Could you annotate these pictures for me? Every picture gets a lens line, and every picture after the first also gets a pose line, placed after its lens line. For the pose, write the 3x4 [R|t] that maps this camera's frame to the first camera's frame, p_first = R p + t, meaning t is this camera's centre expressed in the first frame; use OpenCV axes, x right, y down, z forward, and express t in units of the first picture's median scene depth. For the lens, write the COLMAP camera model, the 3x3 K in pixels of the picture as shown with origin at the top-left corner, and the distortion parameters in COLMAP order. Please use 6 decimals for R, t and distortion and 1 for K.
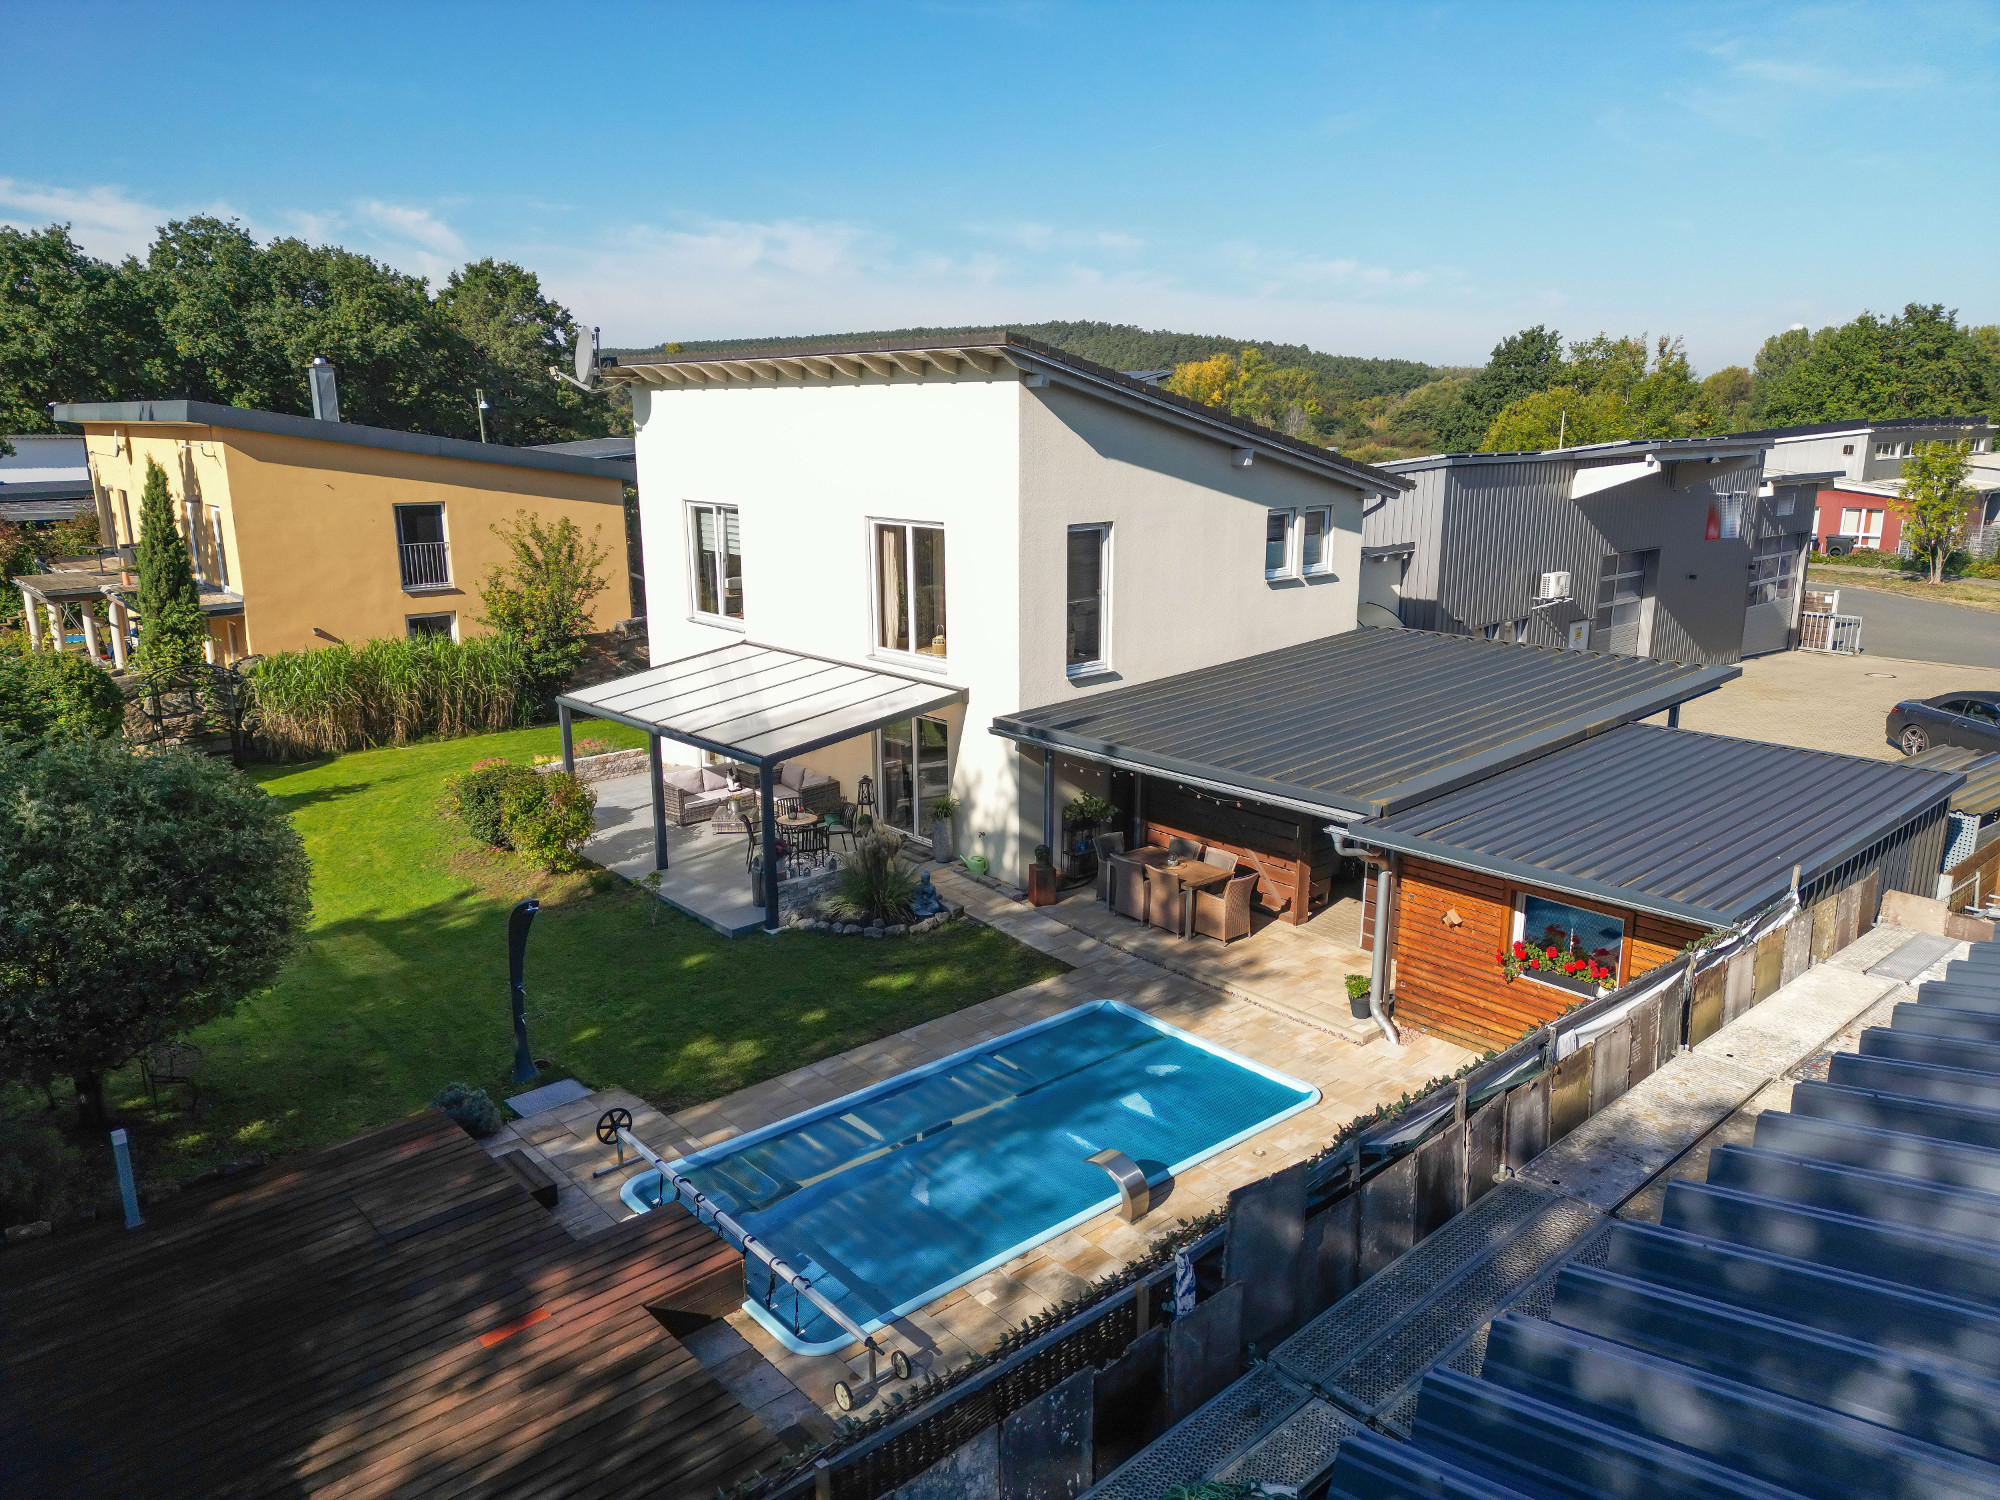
lens RADIAL K [[1413.3, 0, 1000.0], [0, 1413.3, 750.0], [0, 0, 1]] dist [-0.029172, 0.000522]
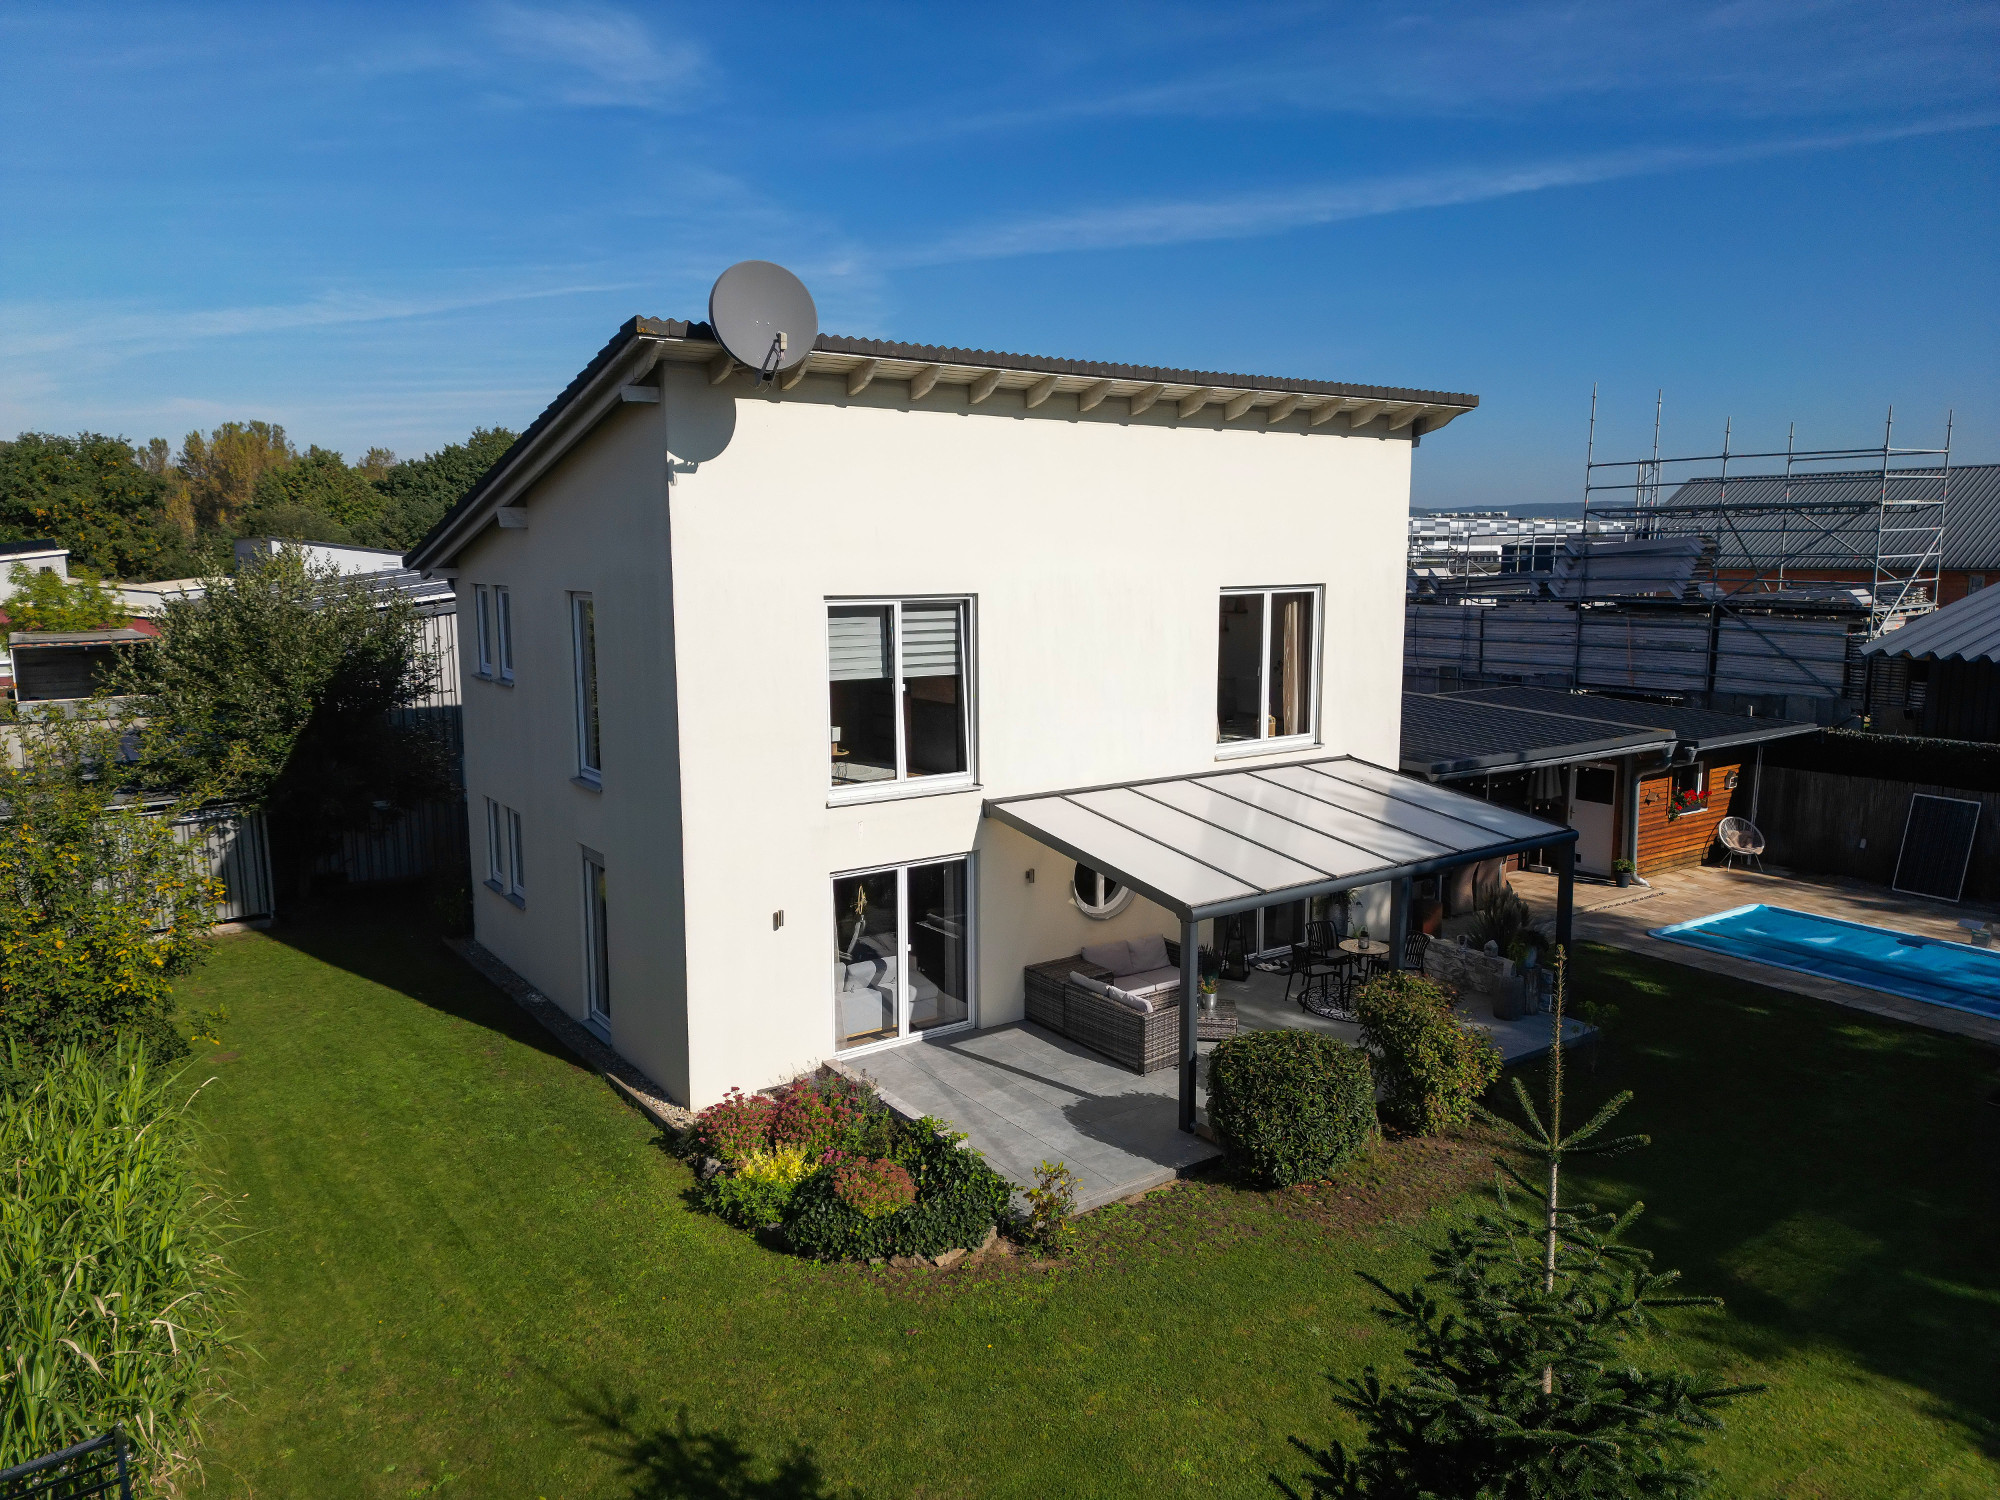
lens RADIAL K [[1413.3, 0, 1000.0], [0, 1413.3, 750.0], [0, 0, 1]] dist [-0.029172, 0.000522]
pose [[0.128794, -0.191122, 0.973080, -1.054613], [0.192482, 0.967409, 0.164532, -0.265537], [-0.972812, 0.166110, 0.161384, 1.140309]]
